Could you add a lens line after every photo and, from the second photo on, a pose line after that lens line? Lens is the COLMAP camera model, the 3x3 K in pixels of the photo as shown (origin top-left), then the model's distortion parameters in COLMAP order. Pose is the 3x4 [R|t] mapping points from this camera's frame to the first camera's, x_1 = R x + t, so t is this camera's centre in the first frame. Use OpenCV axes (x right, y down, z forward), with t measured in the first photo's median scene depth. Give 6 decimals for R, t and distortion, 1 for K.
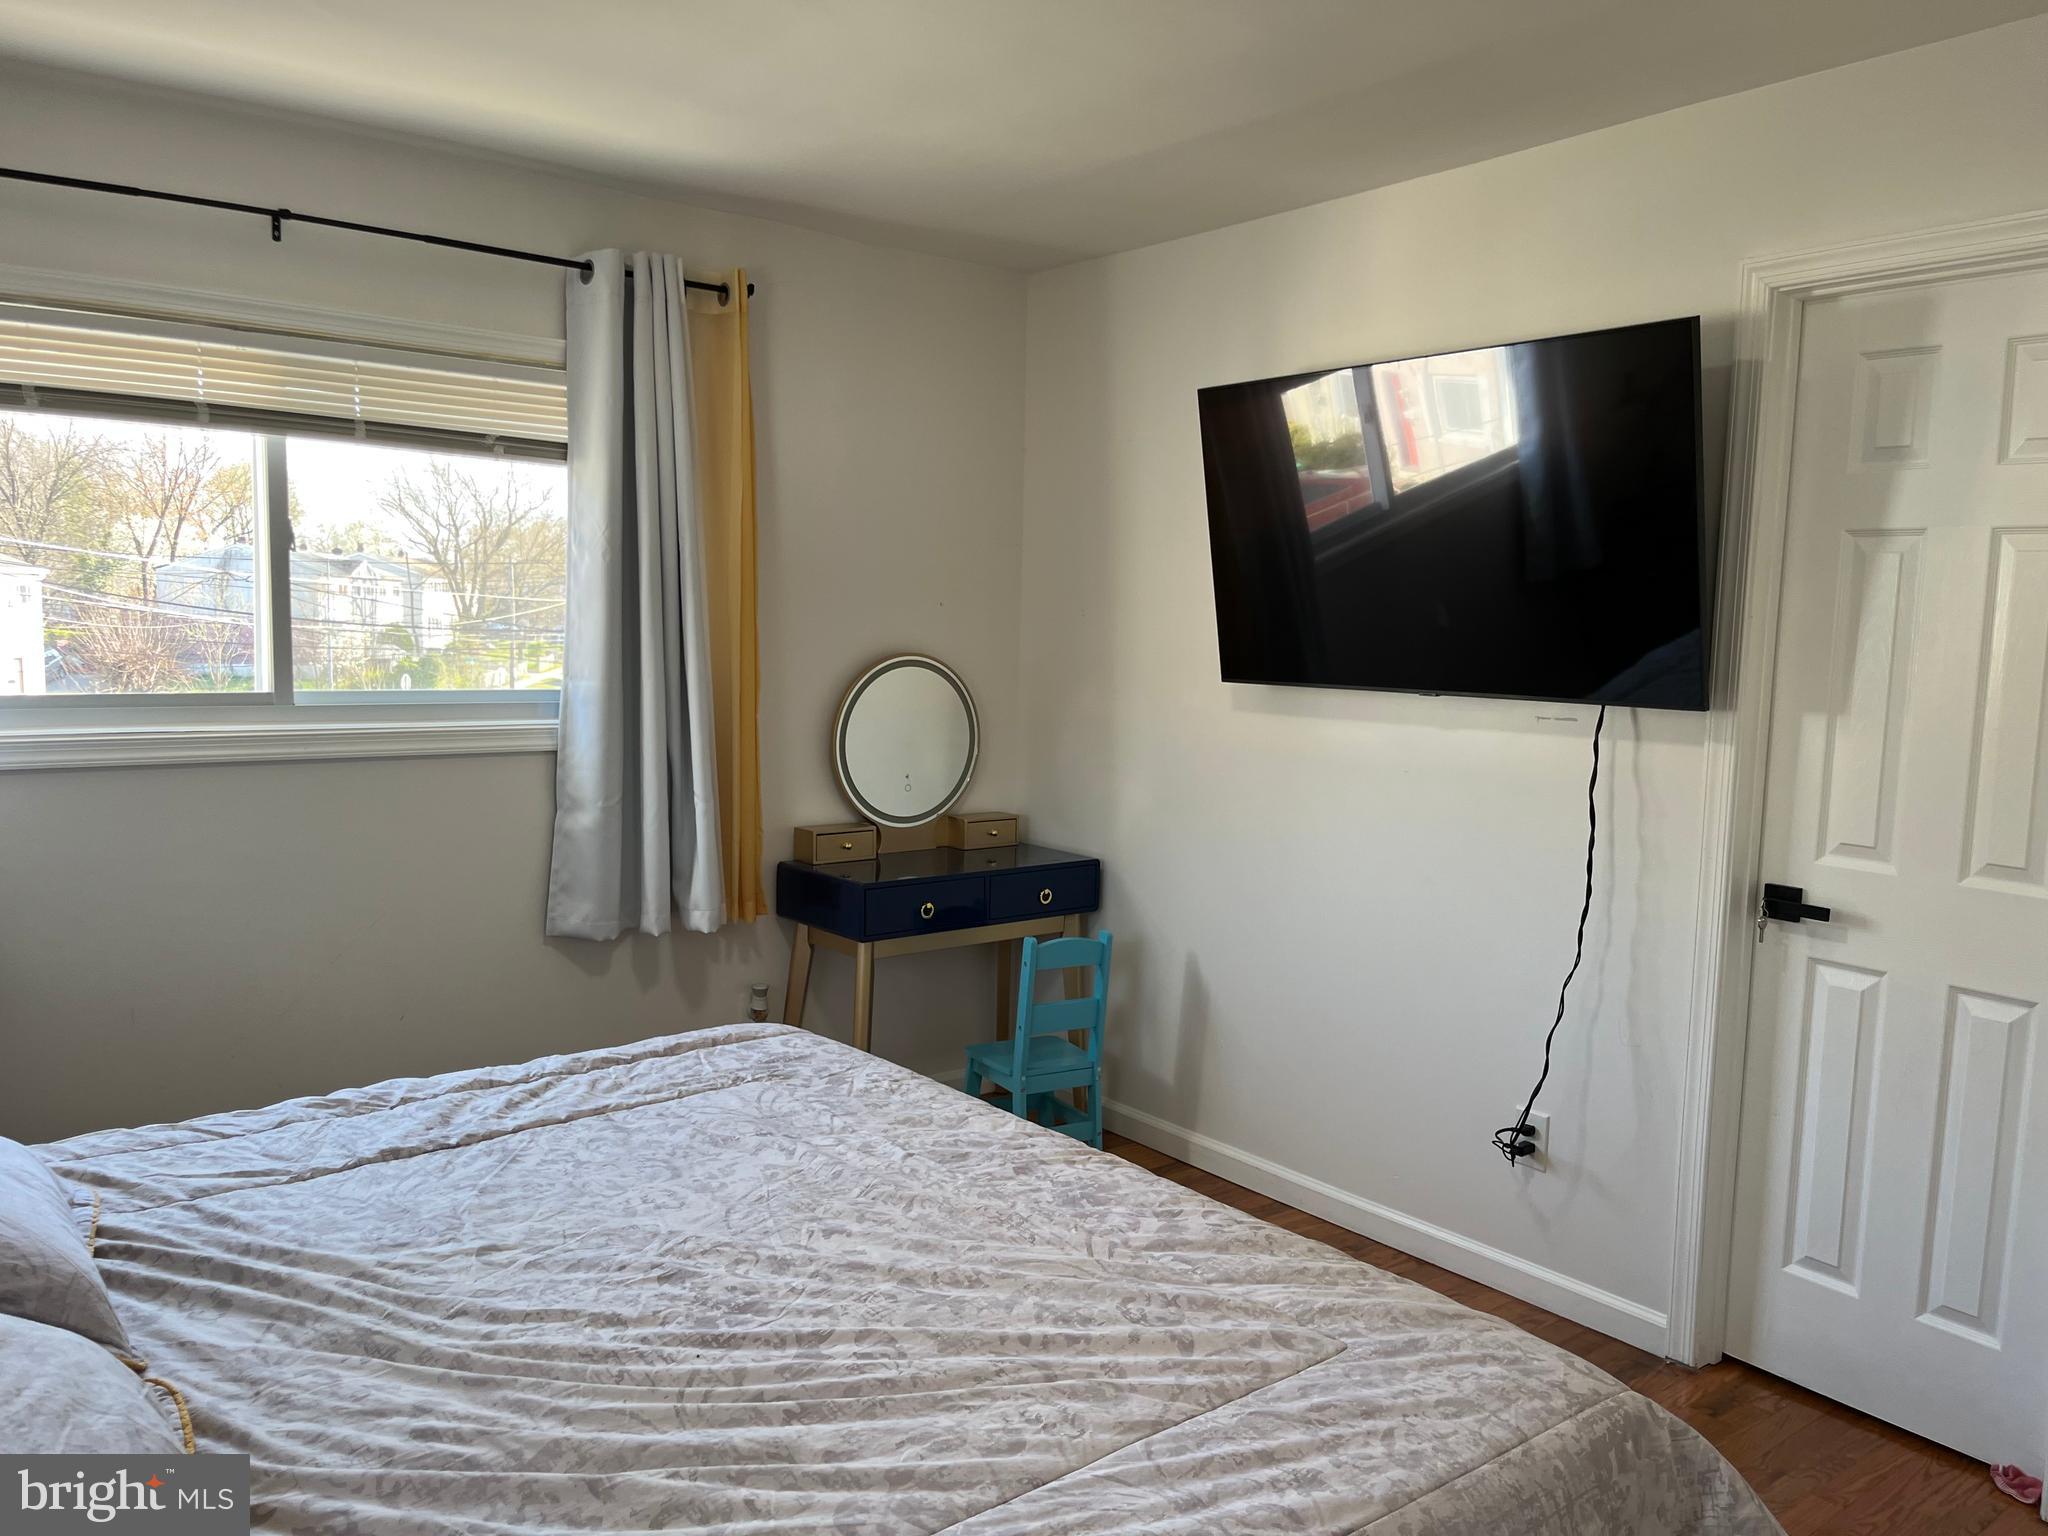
lens RADIAL K [[1543.8, 0, 1029.8], [0, 1543.8, 780.8], [0, 0, 1]] dist [0.064741, -0.093901]
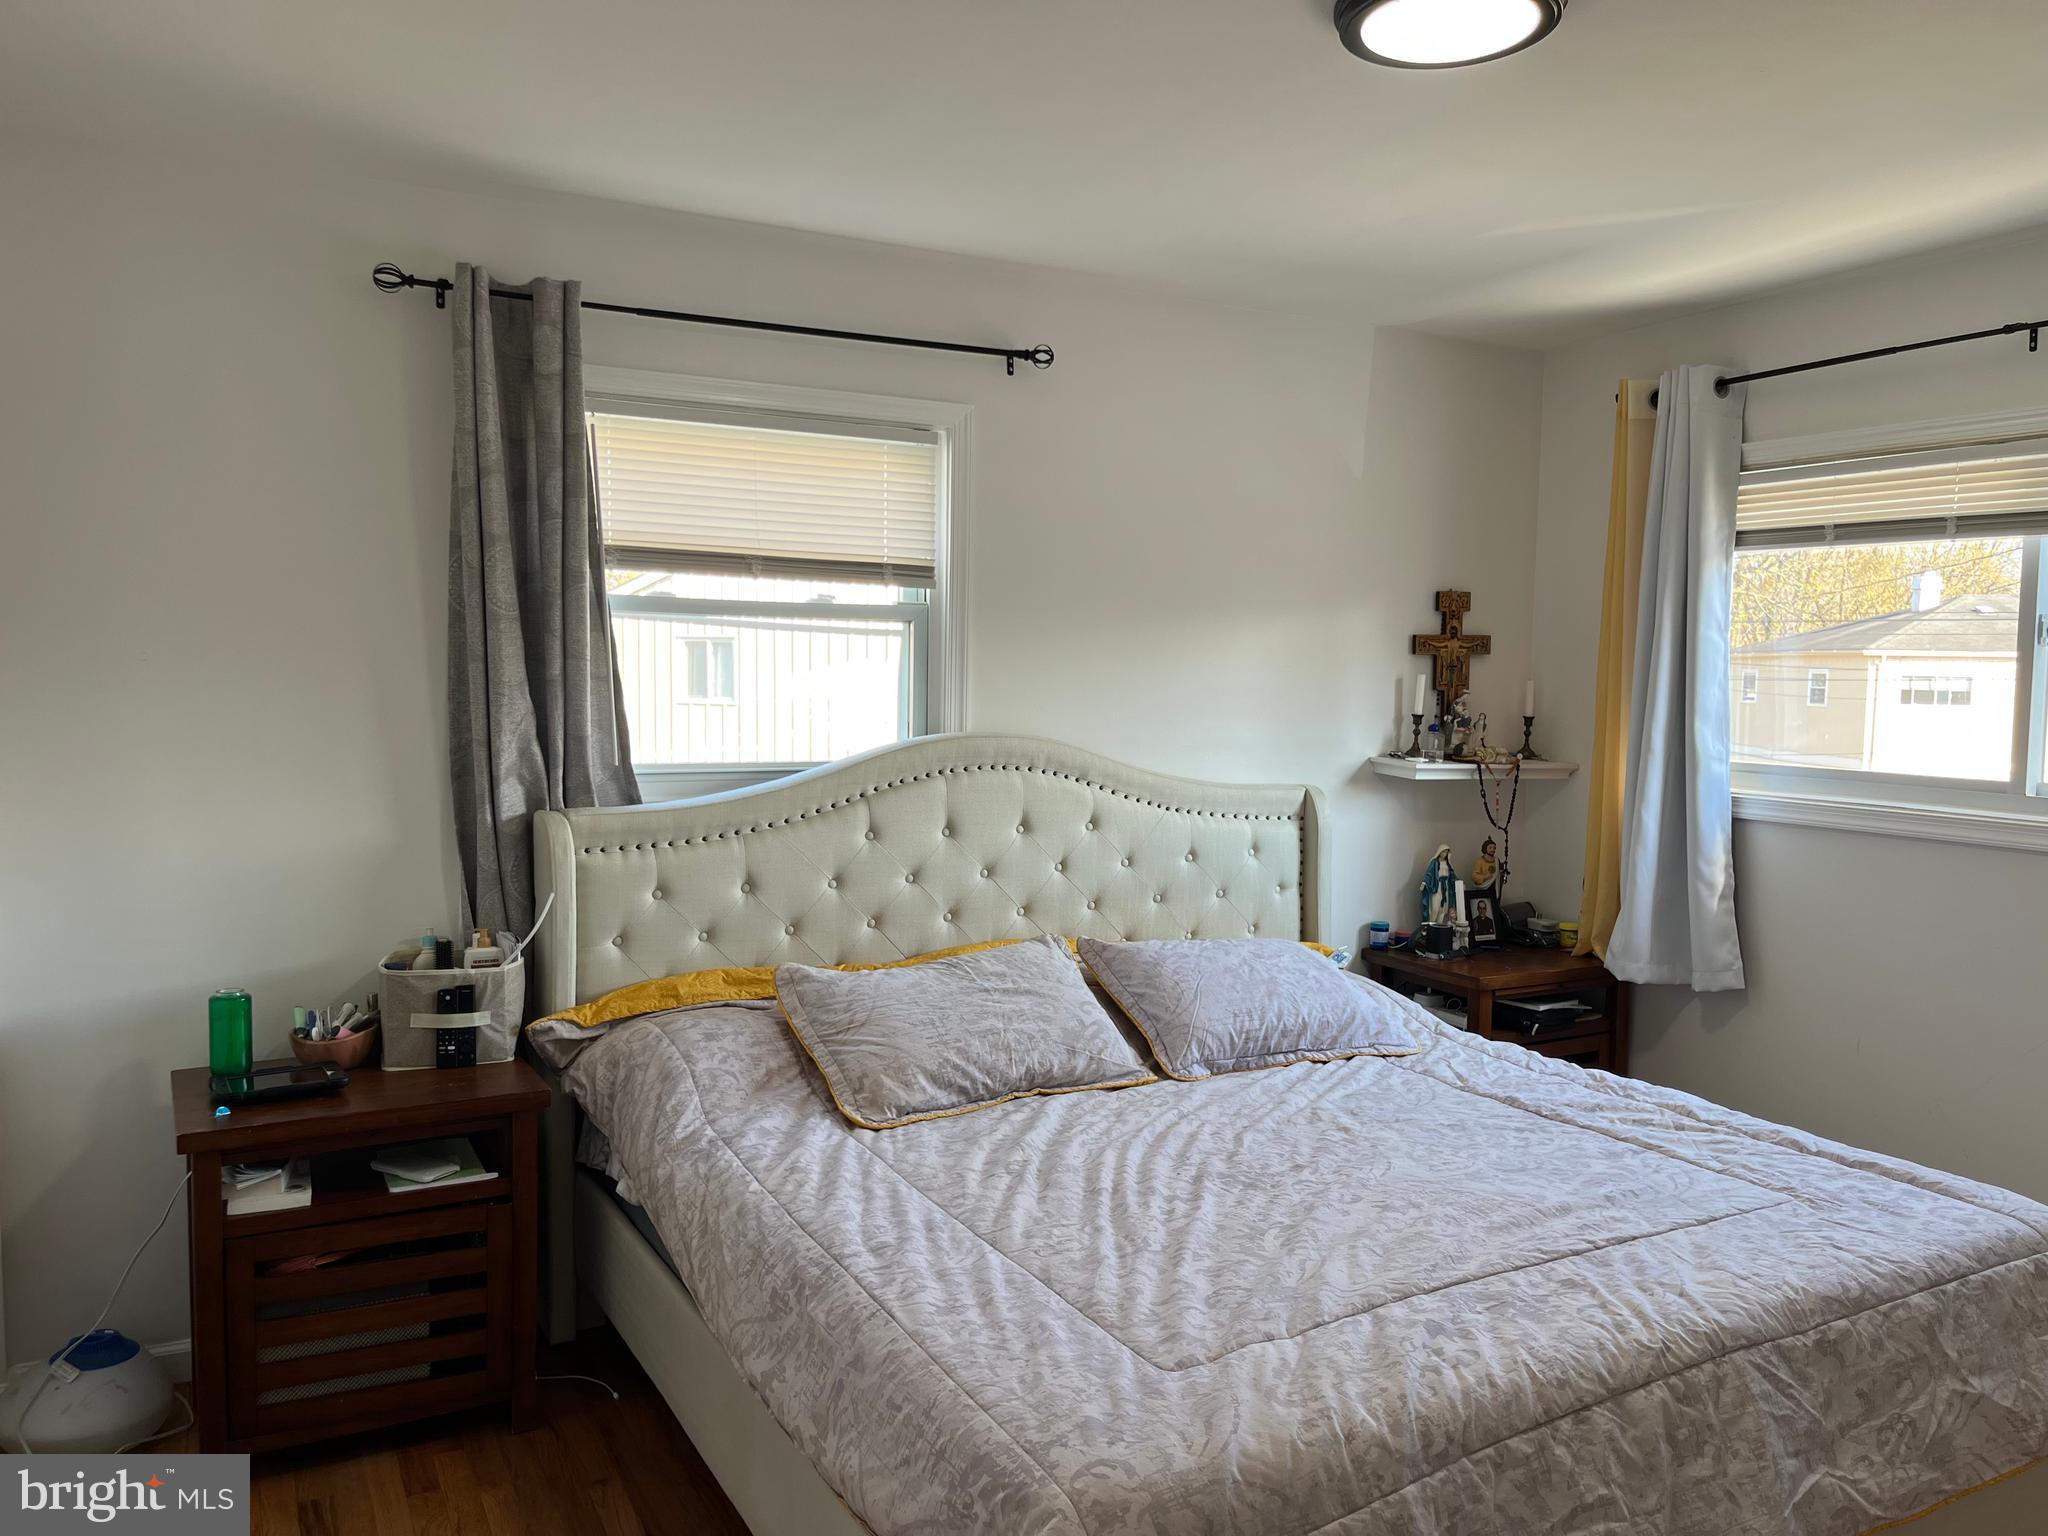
lens RADIAL K [[1543.8, 0, 1040.0], [0, 1543.8, 785.5], [0, 0, 1]] dist [0.064741, -0.093901]
pose [[-0.185368, 0.050073, -0.981393, 0.850913], [-0.123624, 0.989578, 0.073841, -0.066530], [0.974862, 0.135012, -0.177246, 0.723763]]
